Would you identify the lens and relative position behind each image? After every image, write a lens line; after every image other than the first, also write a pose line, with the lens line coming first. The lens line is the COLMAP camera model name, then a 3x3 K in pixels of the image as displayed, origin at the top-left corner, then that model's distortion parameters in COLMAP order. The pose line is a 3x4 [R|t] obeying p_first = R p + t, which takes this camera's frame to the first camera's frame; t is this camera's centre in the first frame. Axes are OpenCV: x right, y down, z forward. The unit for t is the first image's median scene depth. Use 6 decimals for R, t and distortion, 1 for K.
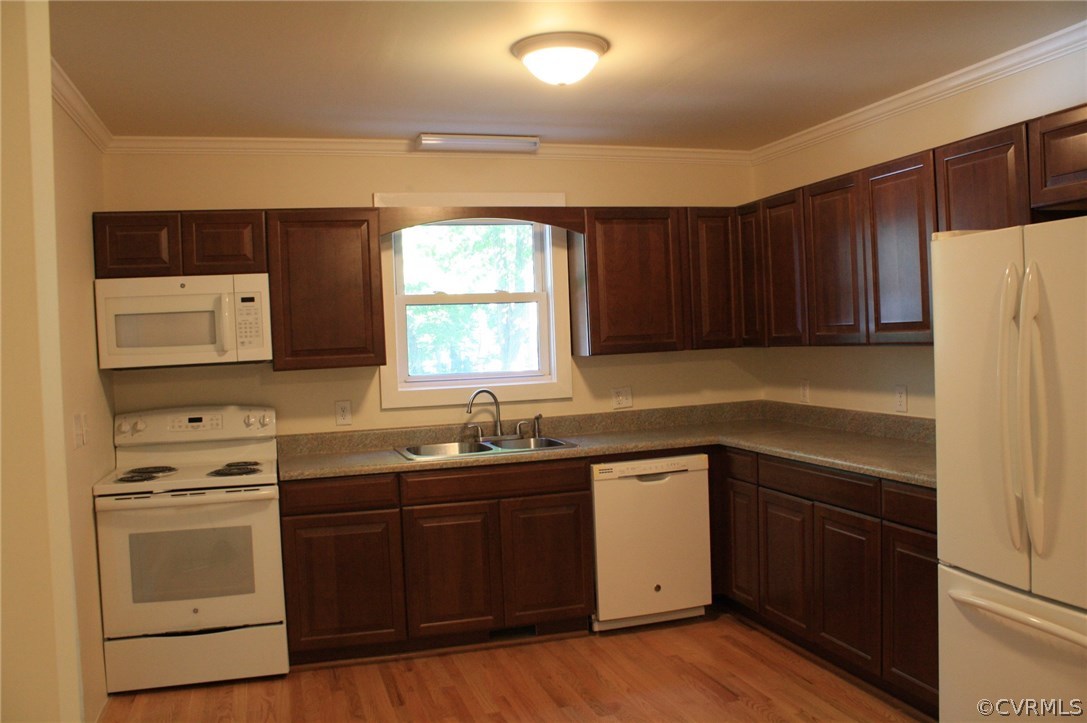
lens RADIAL K [[920.4, 0, 549.5], [0, 920.4, 360.6], [0, 0, 1]] dist [-0.163906, 0.141331]
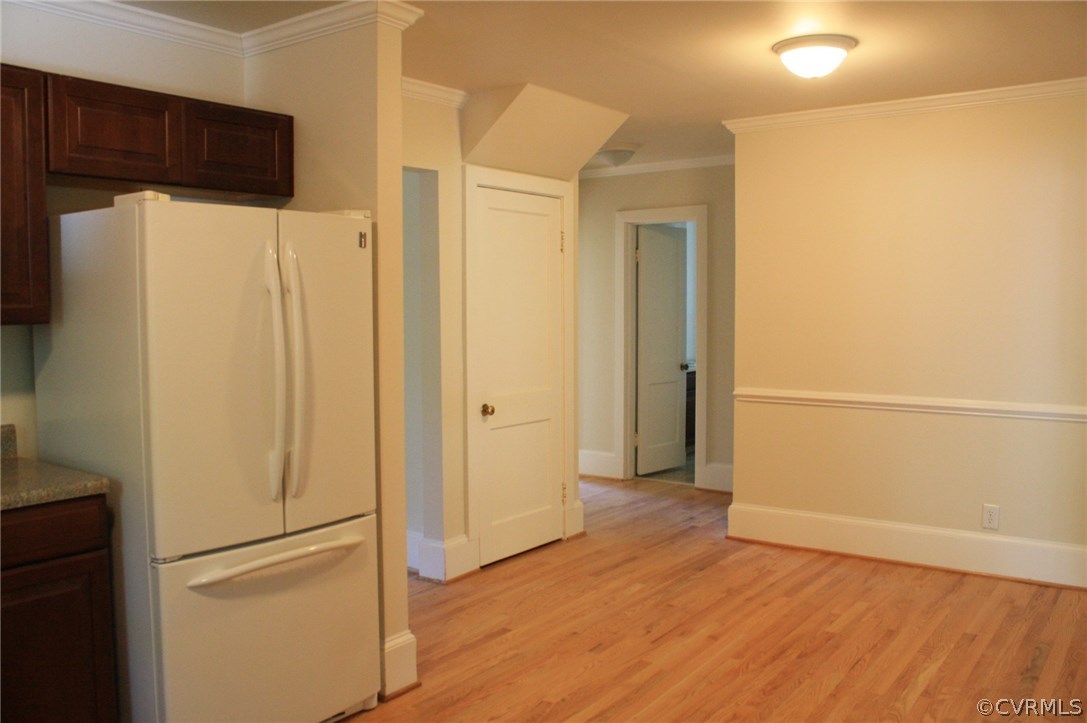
lens RADIAL K [[920.4, 0, 548.3], [0, 920.4, 359.4], [0, 0, 1]] dist [-0.163906, 0.141331]
pose [[-0.591963, -0.009646, 0.805907, -0.331958], [0.047793, 0.997749, 0.047048, 0.000219], [-0.804547, 0.066367, -0.590169, 0.789559]]
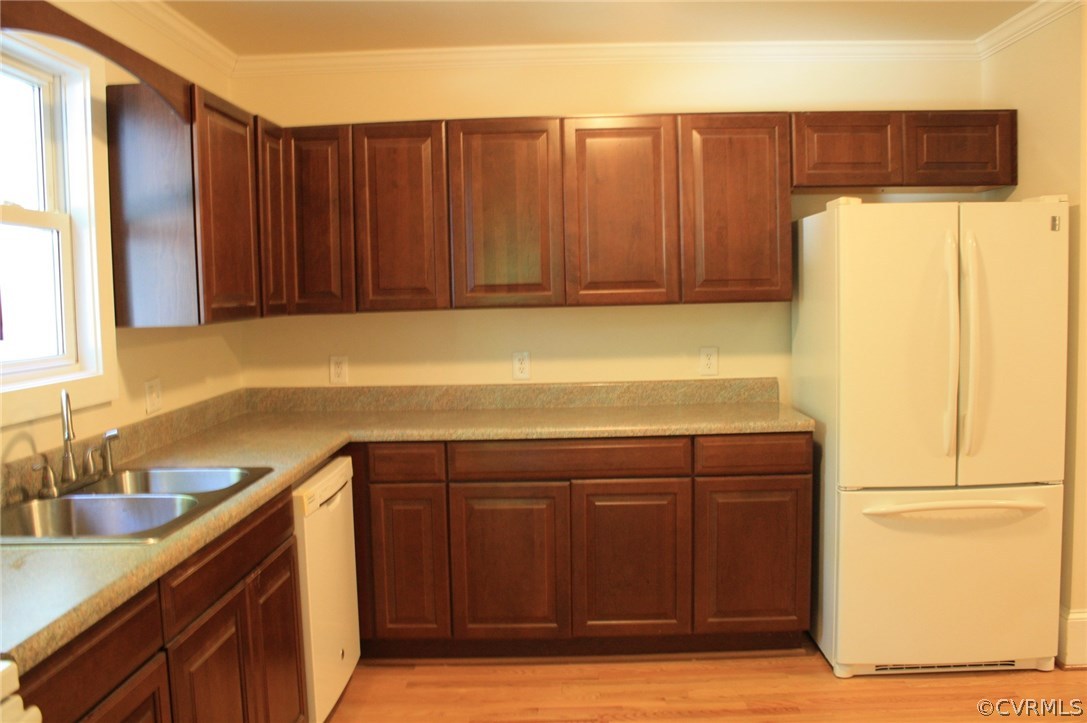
lens RADIAL K [[920.4, 0, 549.5], [0, 920.4, 357.9], [0, 0, 1]] dist [-0.163906, 0.141331]
pose [[0.314470, -0.034193, 0.948651, -0.498901], [0.036223, 0.999055, 0.024002, 0.011934], [-0.948576, 0.026815, 0.315411, 0.648953]]
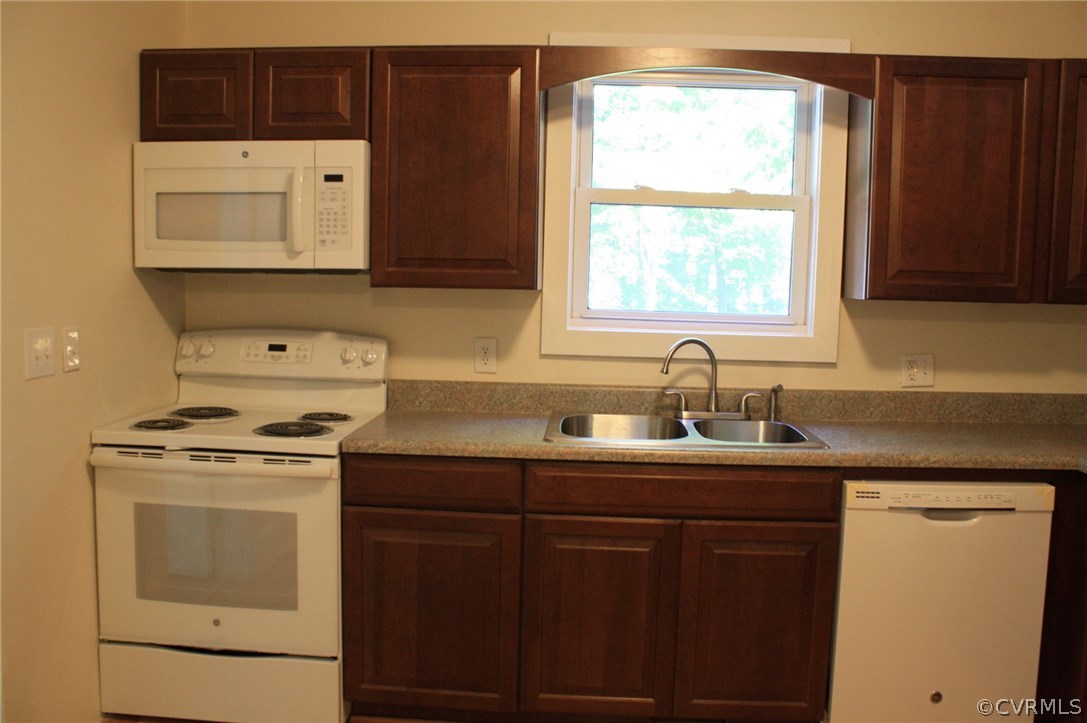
lens RADIAL K [[920.4, 0, 550.6], [0, 920.4, 360.4], [0, 0, 1]] dist [-0.163906, 0.141331]
pose [[0.939311, 0.094717, -0.329733, 0.053536], [-0.071098, 0.994011, 0.082995, 0.000115], [0.335619, -0.054514, 0.940419, 0.396286]]
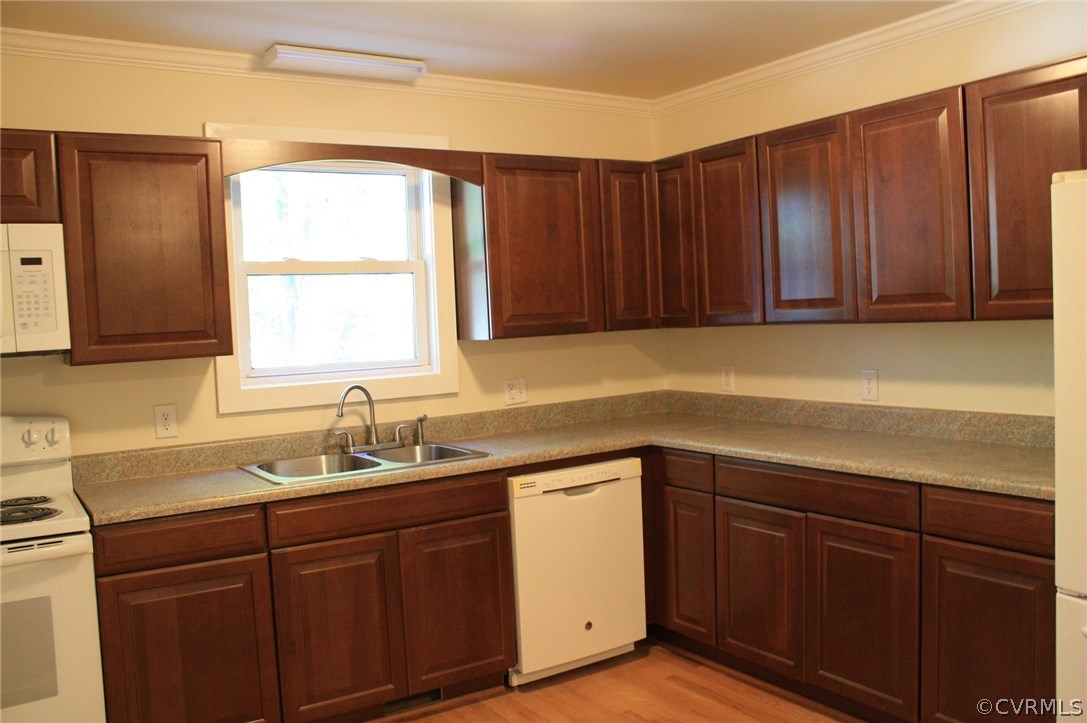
lens RADIAL K [[920.4, 0, 551.4], [0, 920.4, 359.8], [0, 0, 1]] dist [-0.163906, 0.141331]
pose [[0.961165, -0.015459, 0.275540, -0.136908], [0.012660, 0.999849, 0.011931, 0.003685], [-0.275683, -0.007979, 0.961216, 0.244073]]
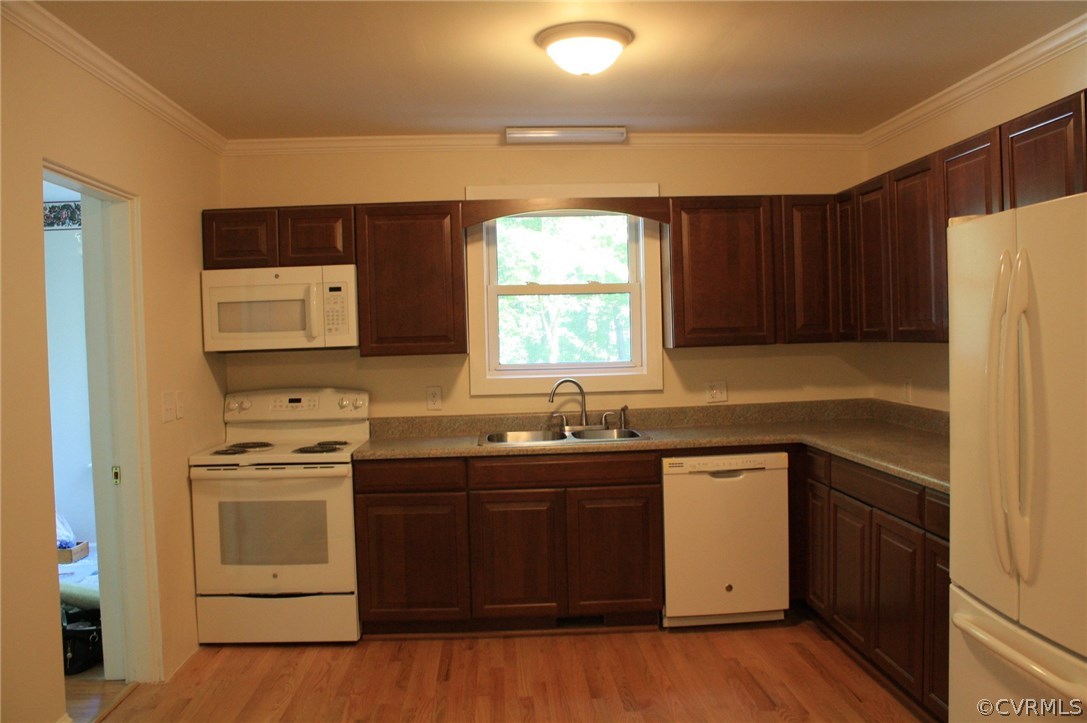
lens RADIAL K [[920.4, 0, 548.7], [0, 920.4, 361.5], [0, 0, 1]] dist [-0.163906, 0.141331]
pose [[0.970265, 0.021792, -0.241063, 0.166471], [-0.019045, 0.999724, 0.013720, -0.001711], [0.241295, -0.008721, 0.970413, 0.015966]]
